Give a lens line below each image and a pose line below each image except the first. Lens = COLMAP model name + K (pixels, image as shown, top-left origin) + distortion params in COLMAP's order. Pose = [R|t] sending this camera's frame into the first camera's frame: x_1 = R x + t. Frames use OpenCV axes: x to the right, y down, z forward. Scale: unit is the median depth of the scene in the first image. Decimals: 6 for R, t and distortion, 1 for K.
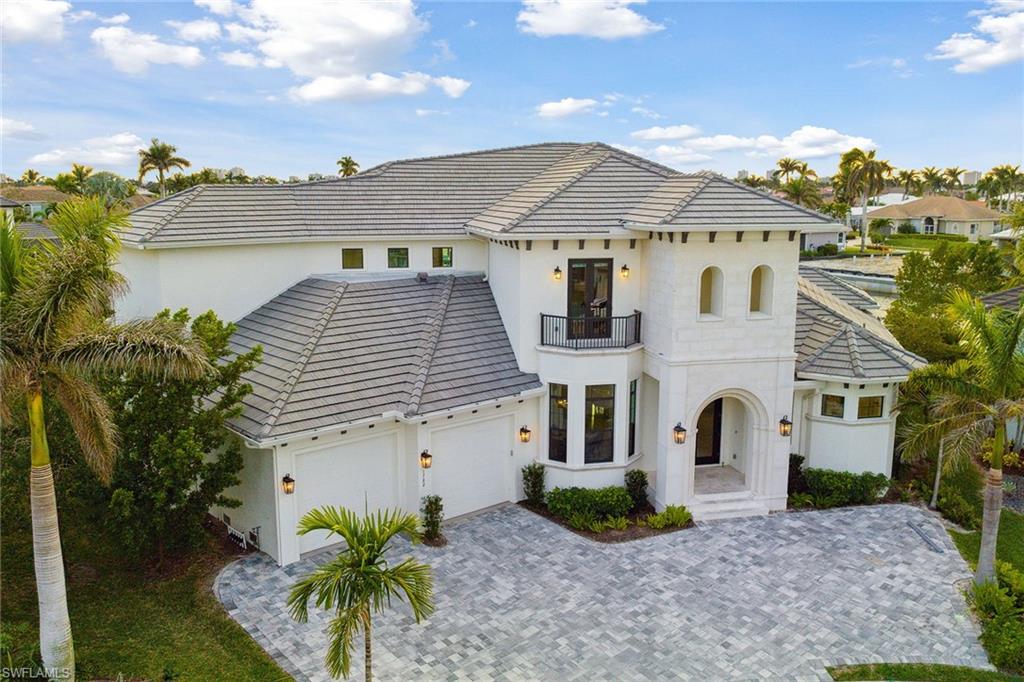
lens RADIAL K [[897.2, 0, 494.9], [0, 897.2, 341.2], [0, 0, 1]] dist [-0.035913, 0.001314]
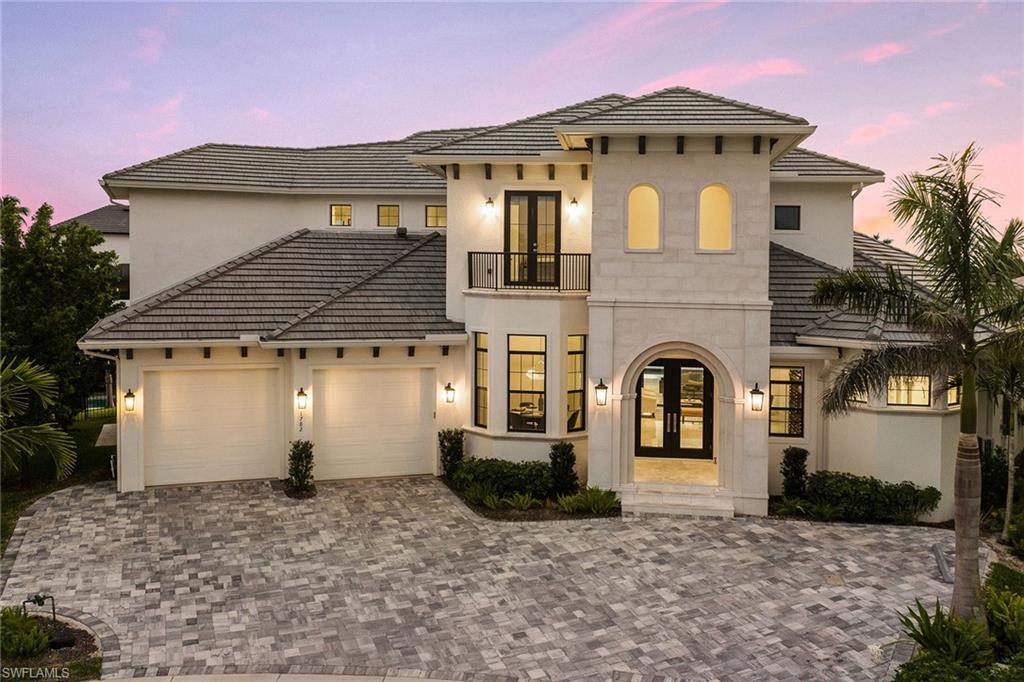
lens RADIAL K [[897.2, 0, 494.9], [0, 897.2, 341.2], [0, 0, 1]] dist [-0.035913, 0.001314]
pose [[0.937192, 0.036086, -0.346941, 0.384534], [-0.069791, 0.993921, -0.085147, 0.129085], [0.341760, 0.104013, 0.934014, 0.219881]]
